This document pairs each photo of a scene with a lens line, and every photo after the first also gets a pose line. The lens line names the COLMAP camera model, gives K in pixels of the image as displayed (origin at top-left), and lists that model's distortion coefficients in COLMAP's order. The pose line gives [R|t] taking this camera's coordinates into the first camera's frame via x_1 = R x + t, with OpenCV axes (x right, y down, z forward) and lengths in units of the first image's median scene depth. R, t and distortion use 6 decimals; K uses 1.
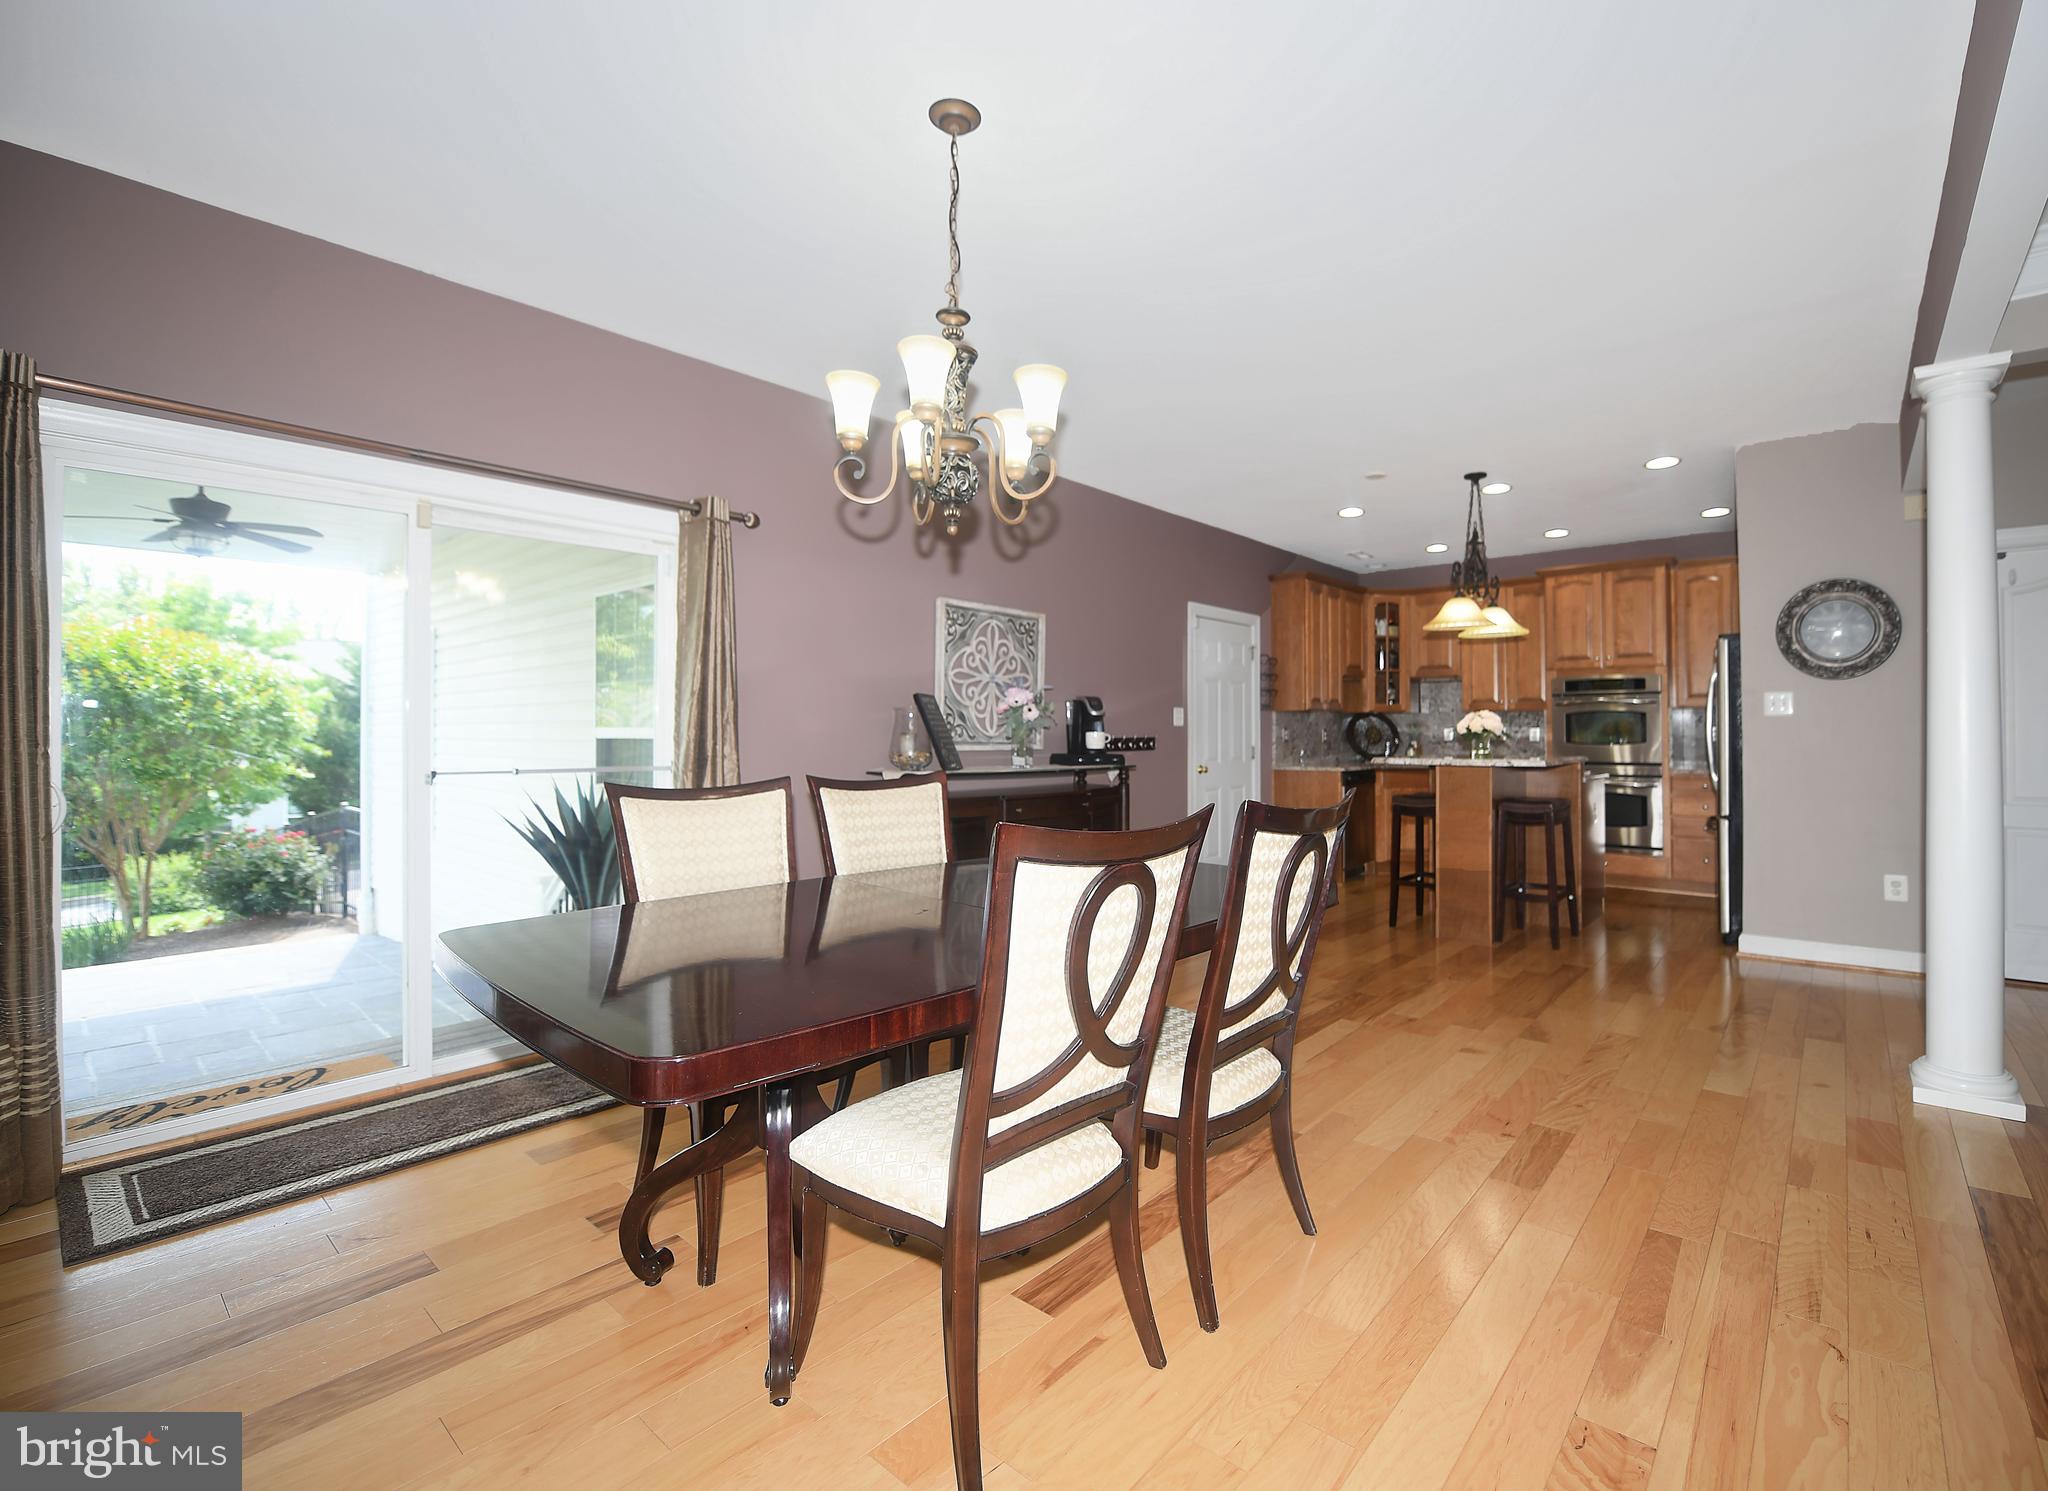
lens RADIAL K [[965.9, 0, 1024.0], [0, 965.9, 745.5], [0, 0, 1]] dist [-0.002794, -0.000244]
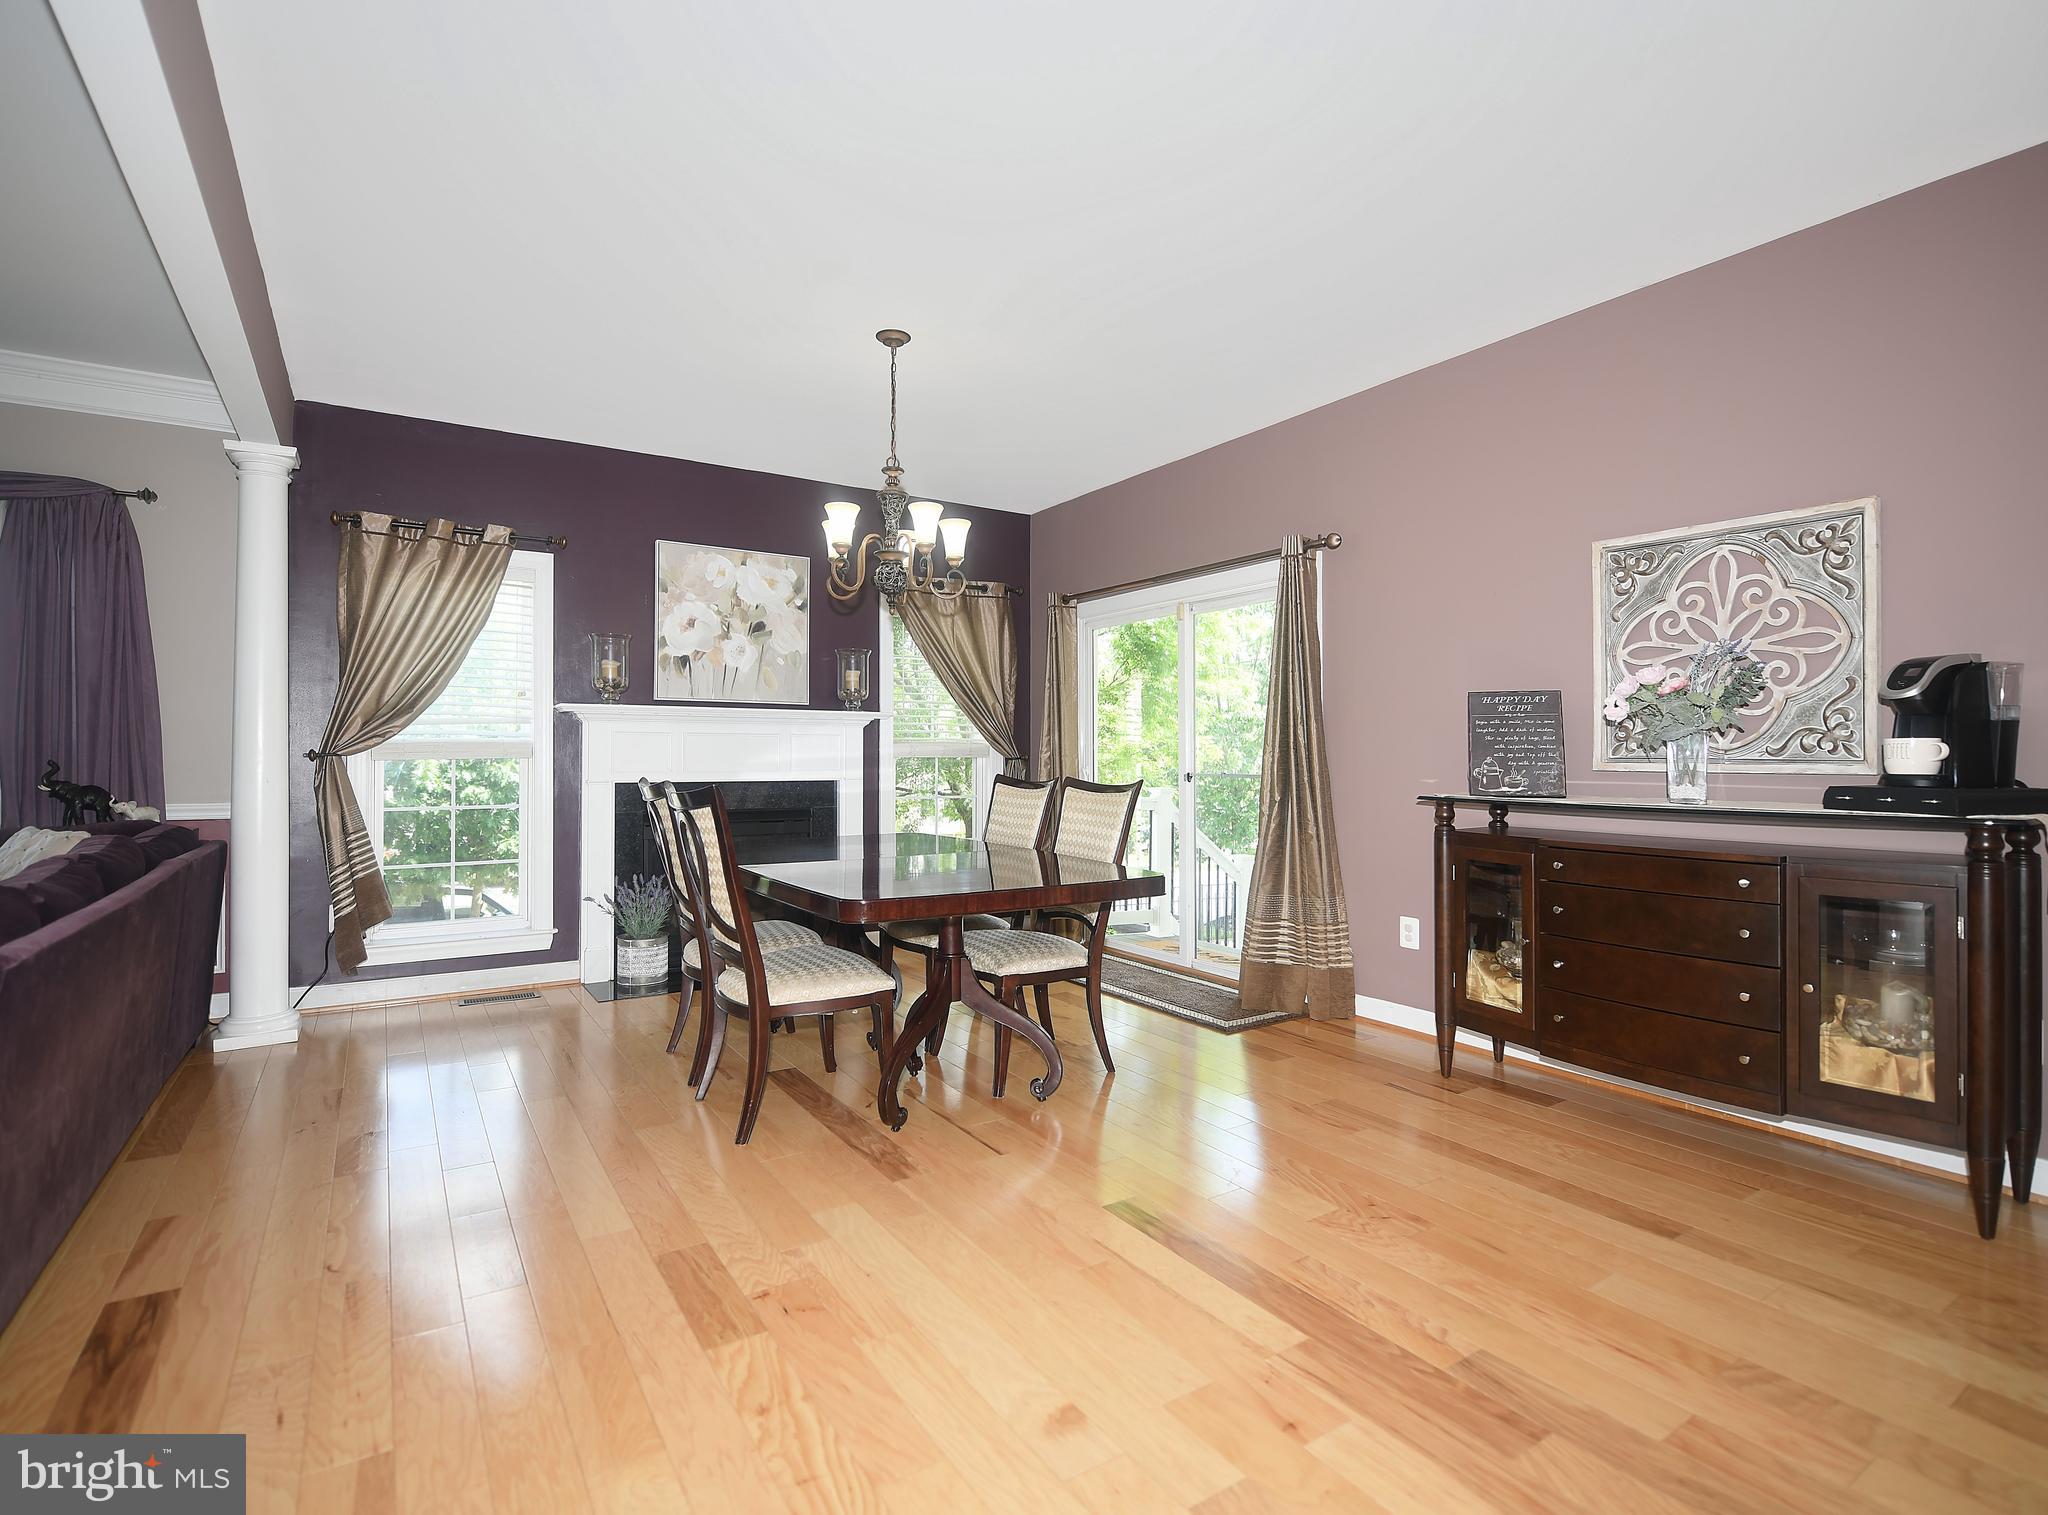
lens RADIAL K [[929.1, 0, 1024.0], [0, 929.1, 757.5], [0, 0, 1]] dist [0.000124, -0.000020]
pose [[-0.250765, 0.002052, -0.968046, 0.629875], [-0.008635, 0.999953, 0.004356, -0.002701], [0.968010, 0.009451, -0.250735, 0.762123]]
